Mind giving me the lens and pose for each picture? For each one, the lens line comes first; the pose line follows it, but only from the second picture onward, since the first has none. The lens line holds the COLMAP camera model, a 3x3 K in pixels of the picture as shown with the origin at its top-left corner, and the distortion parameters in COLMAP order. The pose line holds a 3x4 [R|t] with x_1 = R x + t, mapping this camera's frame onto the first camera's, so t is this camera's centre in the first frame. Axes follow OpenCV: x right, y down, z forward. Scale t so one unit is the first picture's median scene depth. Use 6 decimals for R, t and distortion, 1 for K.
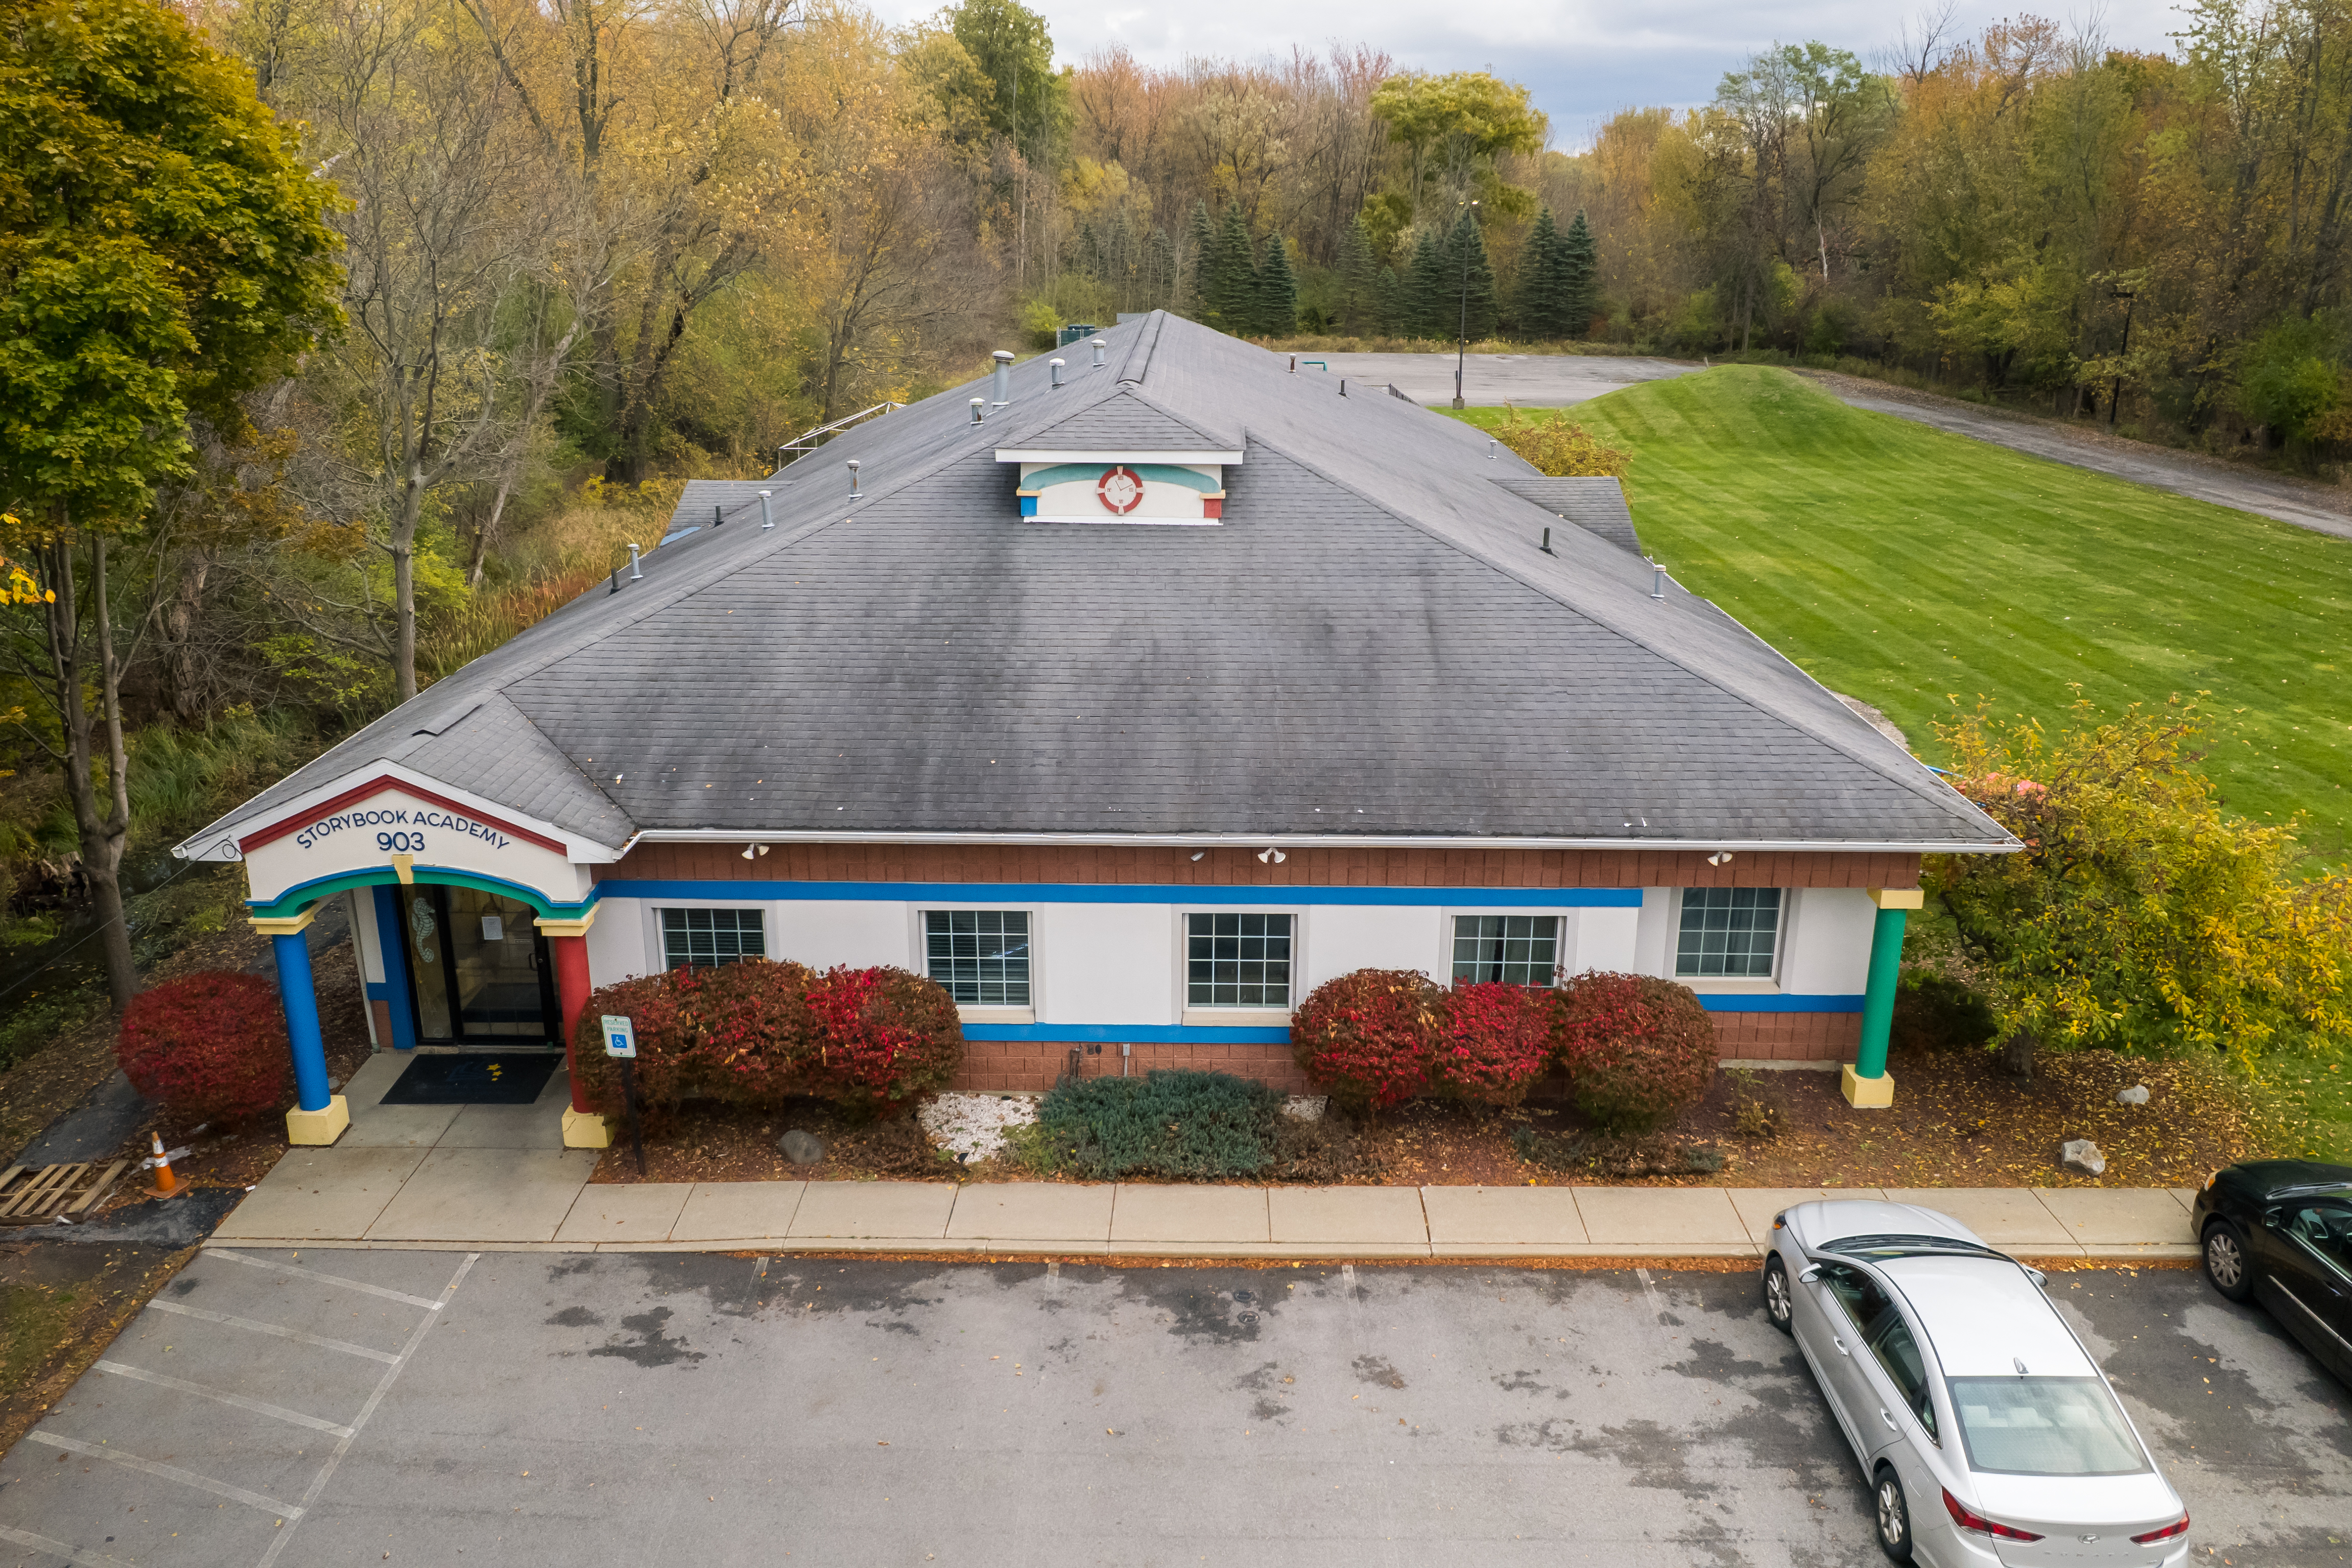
lens RADIAL K [[1790.0, 0, 1173.0], [0, 1790.0, 773.4], [0, 0, 1]] dist [-0.068141, 0.051767]
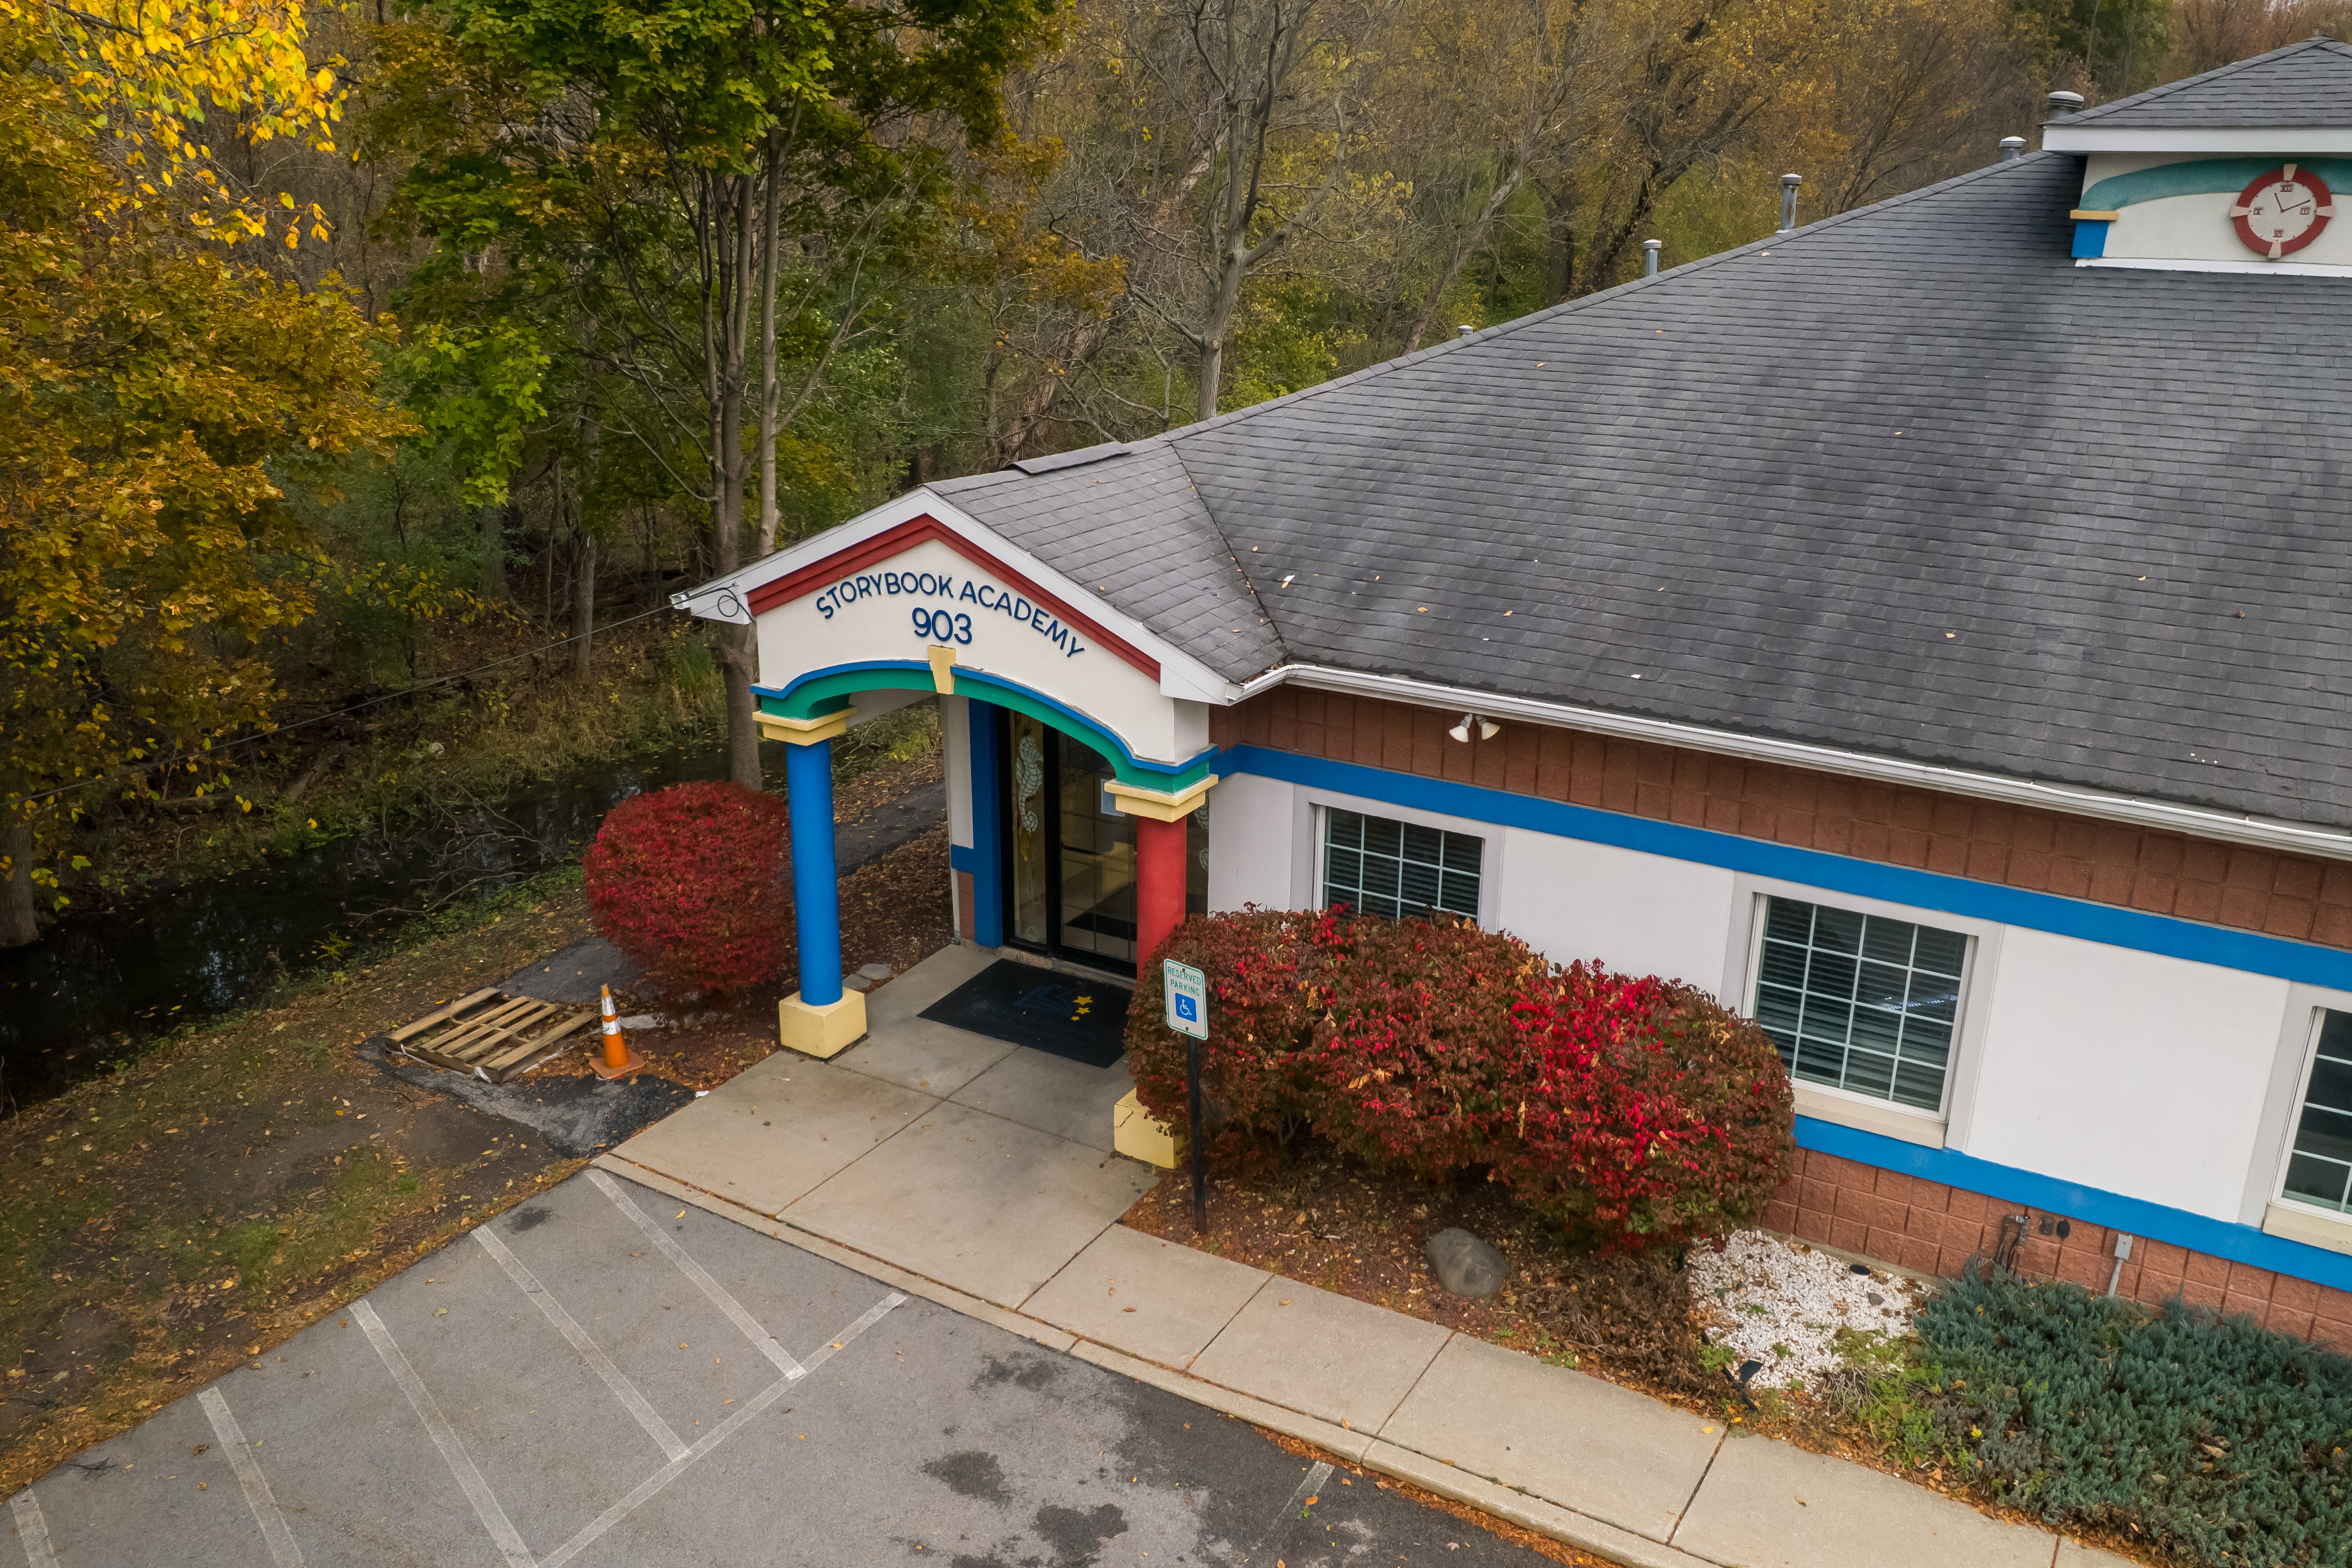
lens RADIAL K [[1790.0, 0, 1173.0], [0, 1790.0, 773.4], [0, 0, 1]] dist [-0.068141, 0.051767]
pose [[0.860992, 0.164796, -0.481180, -0.042221], [-0.157938, 0.985913, 0.055053, 0.040412], [0.483475, 0.028596, 0.874891, 0.454030]]
